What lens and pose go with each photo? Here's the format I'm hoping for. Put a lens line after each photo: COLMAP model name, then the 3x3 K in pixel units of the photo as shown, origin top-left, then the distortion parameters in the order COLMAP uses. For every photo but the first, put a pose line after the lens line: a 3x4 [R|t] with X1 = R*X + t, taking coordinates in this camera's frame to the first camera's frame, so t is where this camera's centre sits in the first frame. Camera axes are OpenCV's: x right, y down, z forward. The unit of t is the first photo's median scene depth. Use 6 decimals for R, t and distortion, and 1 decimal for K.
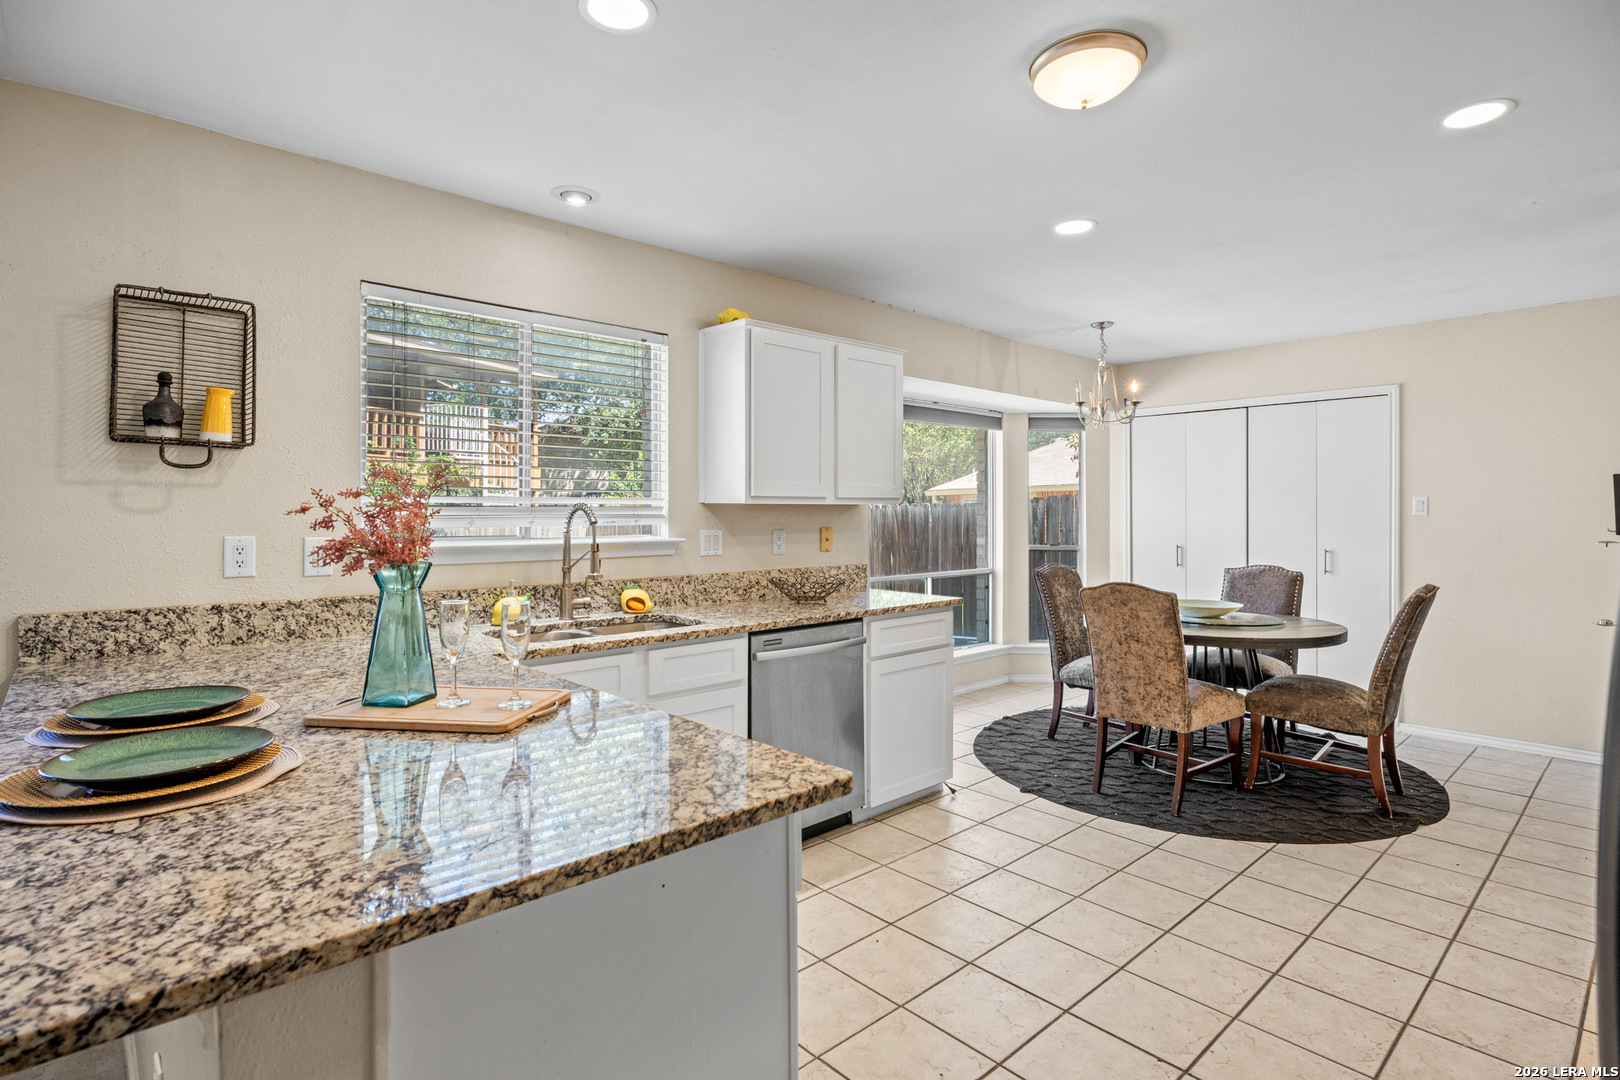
lens RADIAL K [[787.3, 0, 790.6], [0, 787.3, 513.3], [0, 0, 1]] dist [-0.001713, -0.000719]
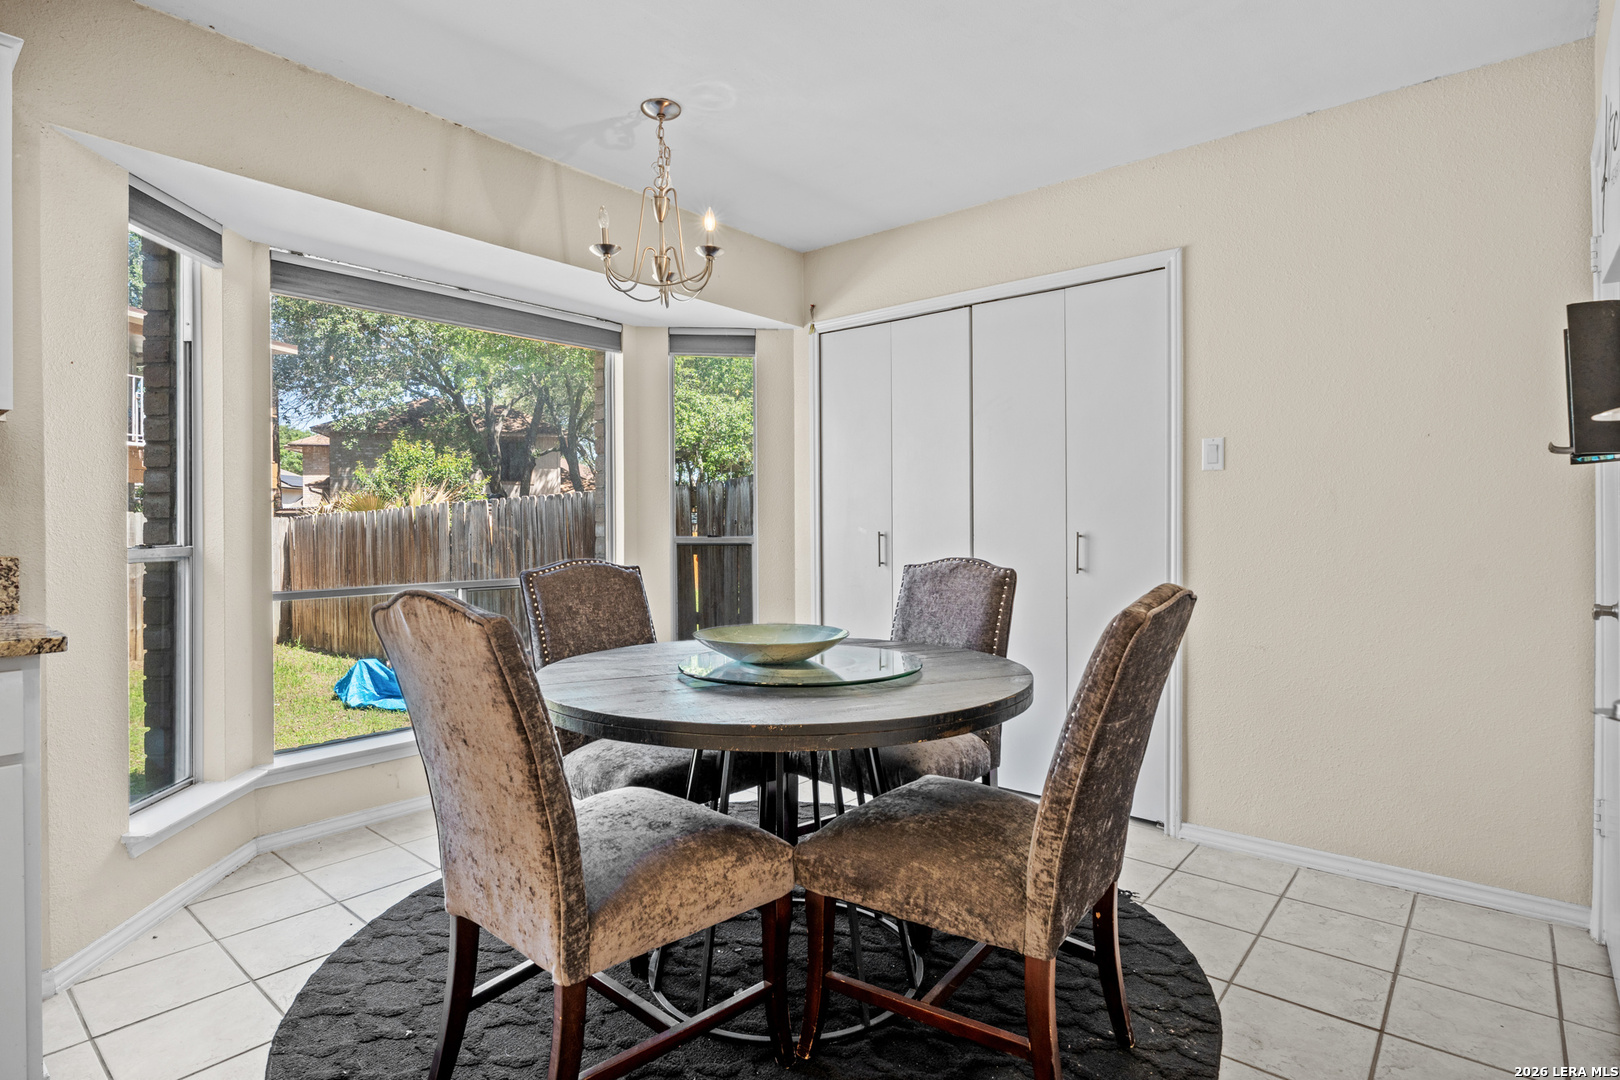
lens RADIAL K [[787.4, 0, 812.3], [0, 787.4, 533.7], [0, 0, 1]] dist [-0.012647, 0.003601]
pose [[0.991356, -0.004969, 0.131109, 0.427223], [0.004256, 0.999975, 0.005723, 0.045693], [-0.131134, -0.005116, 0.991351, 0.458550]]
